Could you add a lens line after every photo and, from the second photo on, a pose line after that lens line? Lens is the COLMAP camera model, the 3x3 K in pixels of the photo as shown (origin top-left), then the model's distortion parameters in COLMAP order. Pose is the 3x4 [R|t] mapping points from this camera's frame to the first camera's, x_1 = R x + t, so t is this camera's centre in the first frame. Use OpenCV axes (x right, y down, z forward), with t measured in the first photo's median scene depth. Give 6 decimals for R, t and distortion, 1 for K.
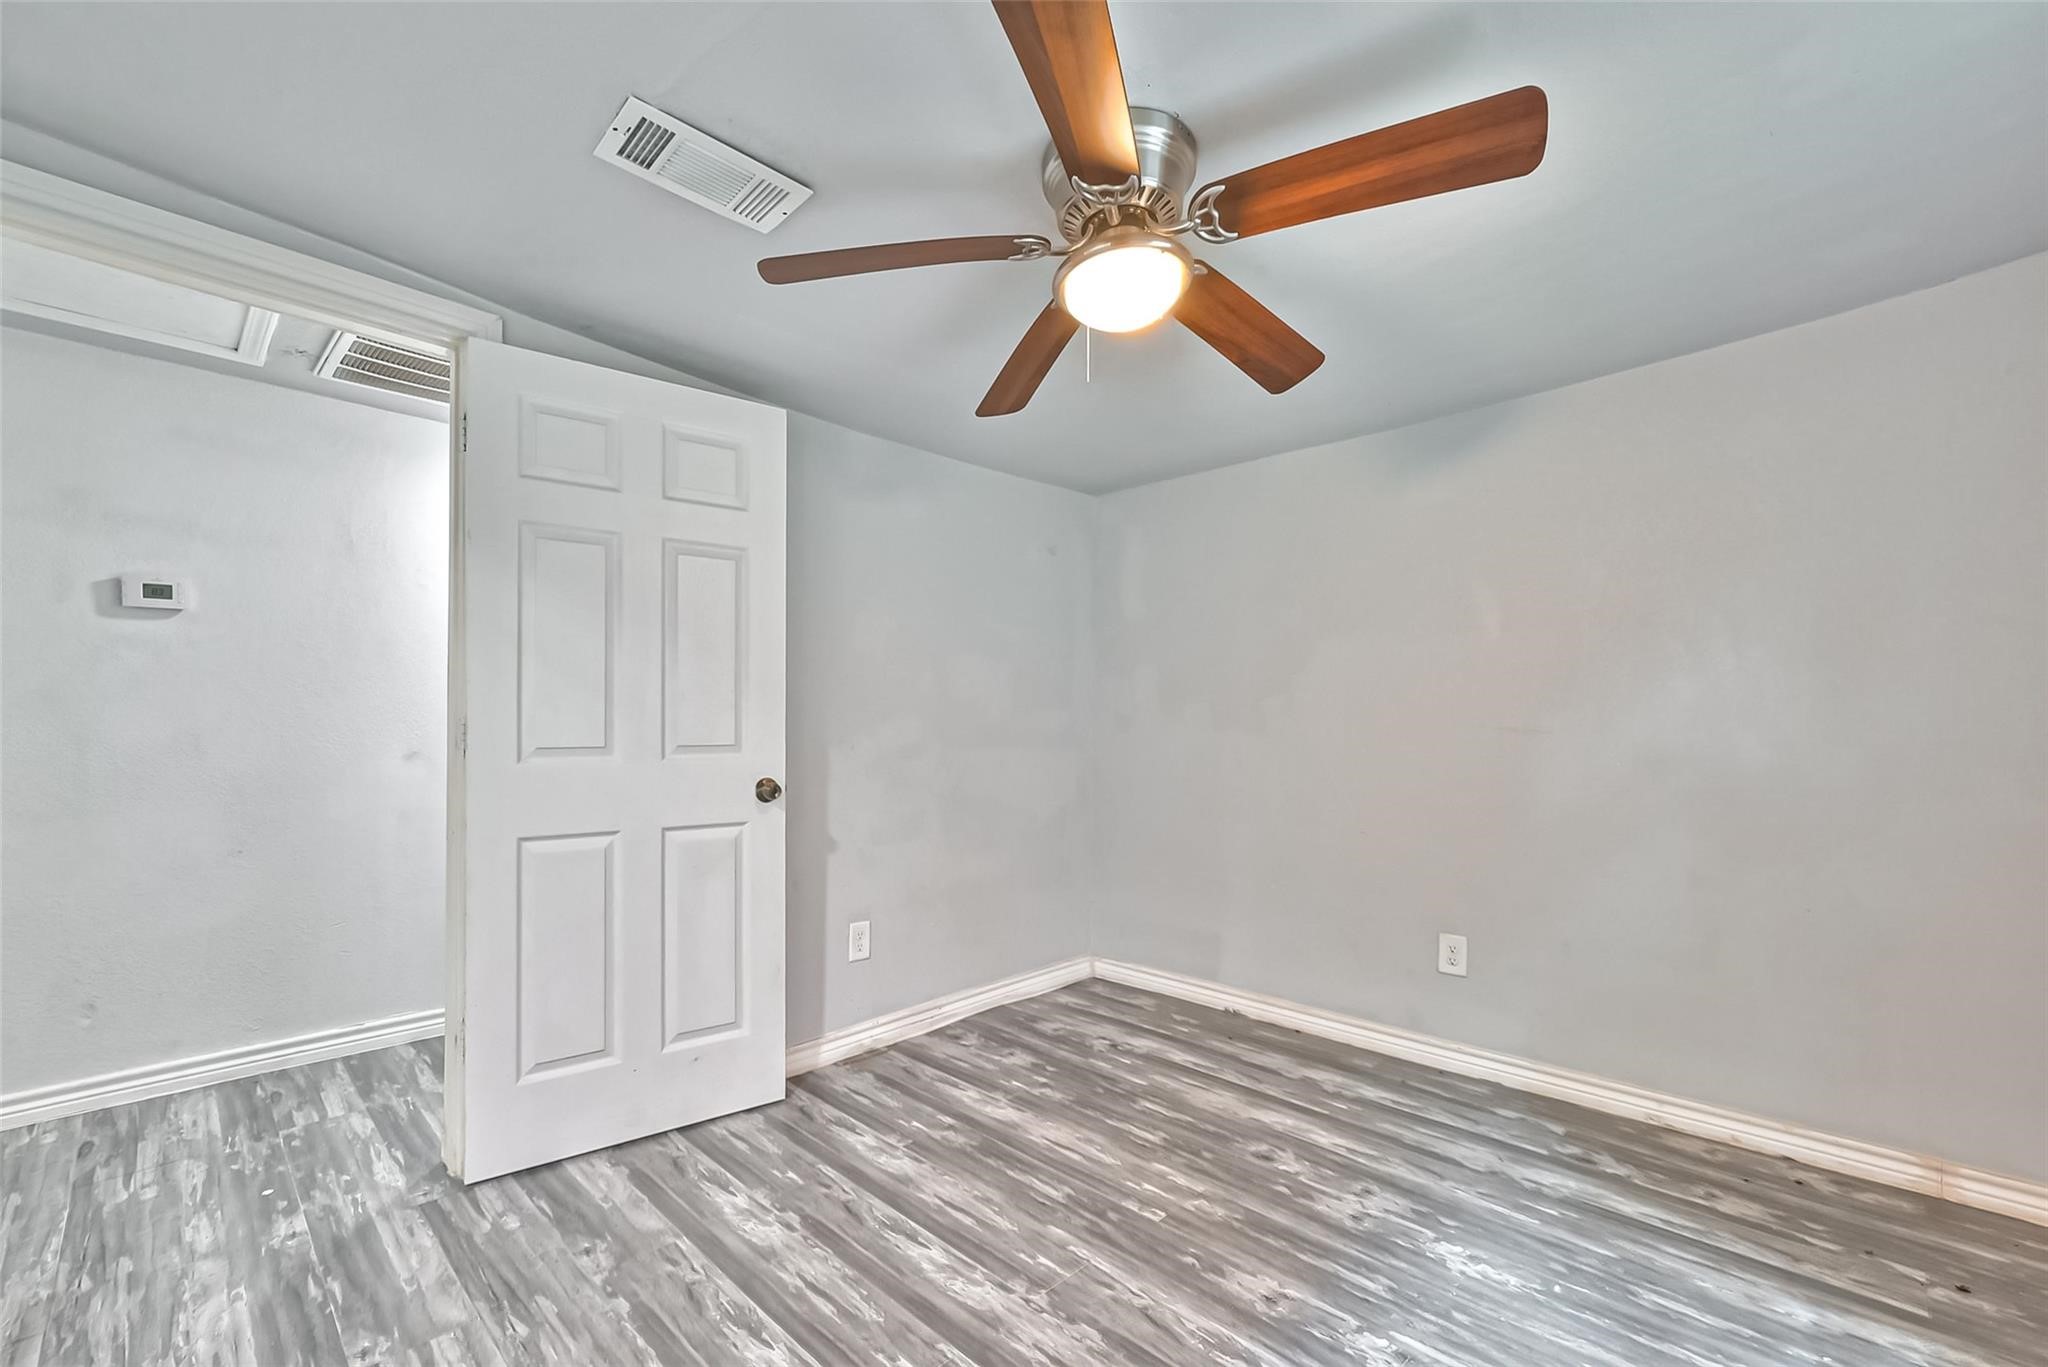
lens RADIAL K [[840.6, 0, 1027.5], [0, 840.6, 719.8], [0, 0, 1]] dist [0.000174, -0.000118]
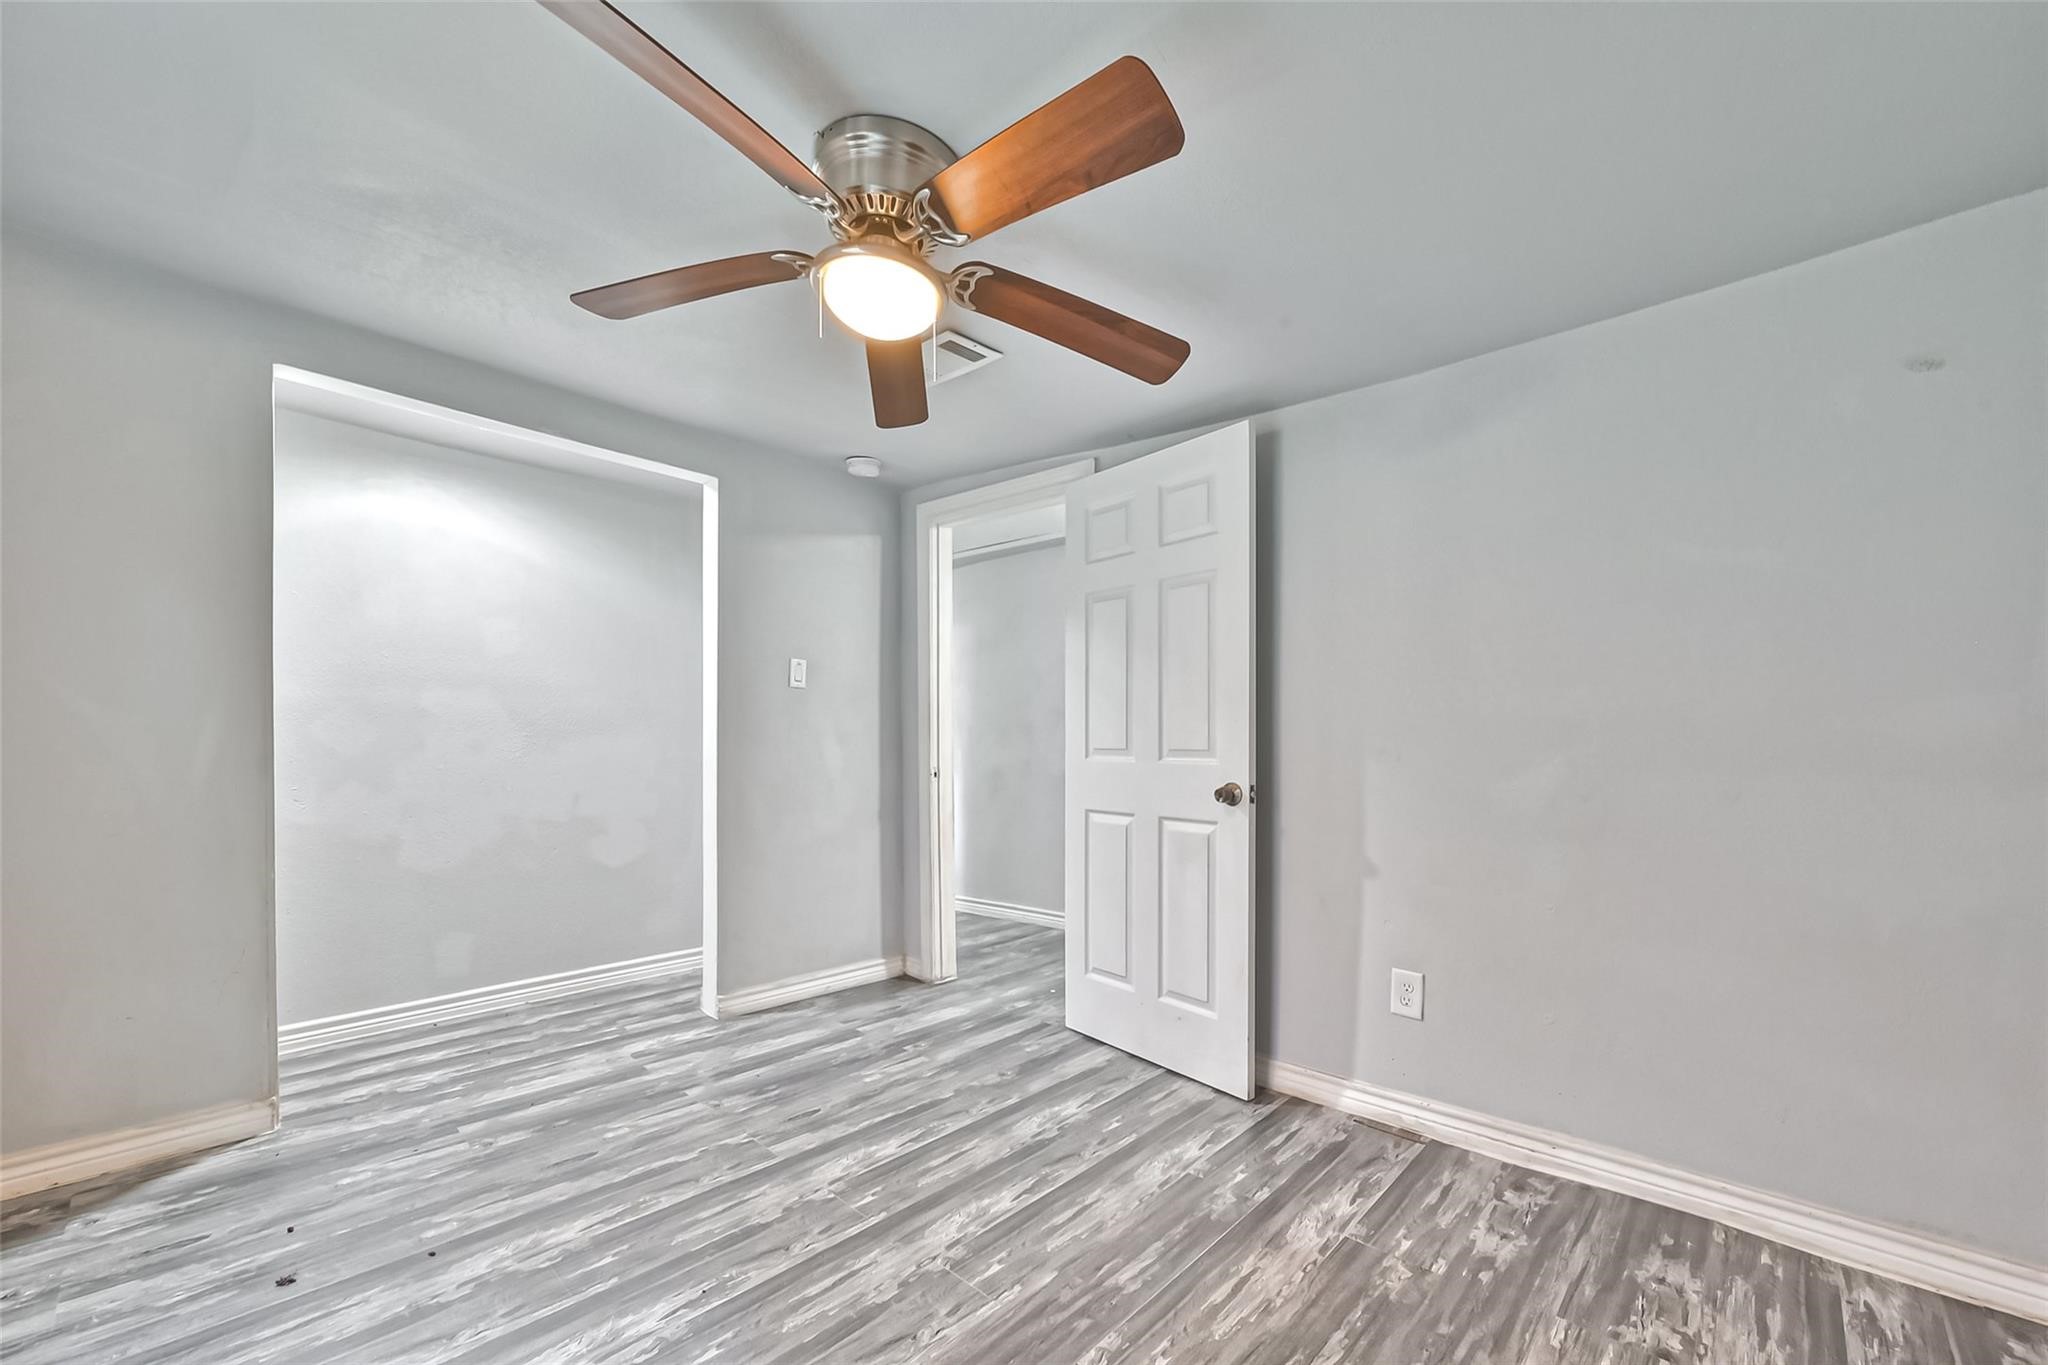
lens RADIAL K [[825.0, 0, 1035.1], [0, 825.0, 734.8], [0, 0, 1]] dist [-0.001996, -0.000312]
pose [[0.039471, -0.005920, -0.999203, 0.757617], [0.003978, 0.999975, -0.005768, 0.016617], [0.999213, -0.003747, 0.039493, 0.771841]]
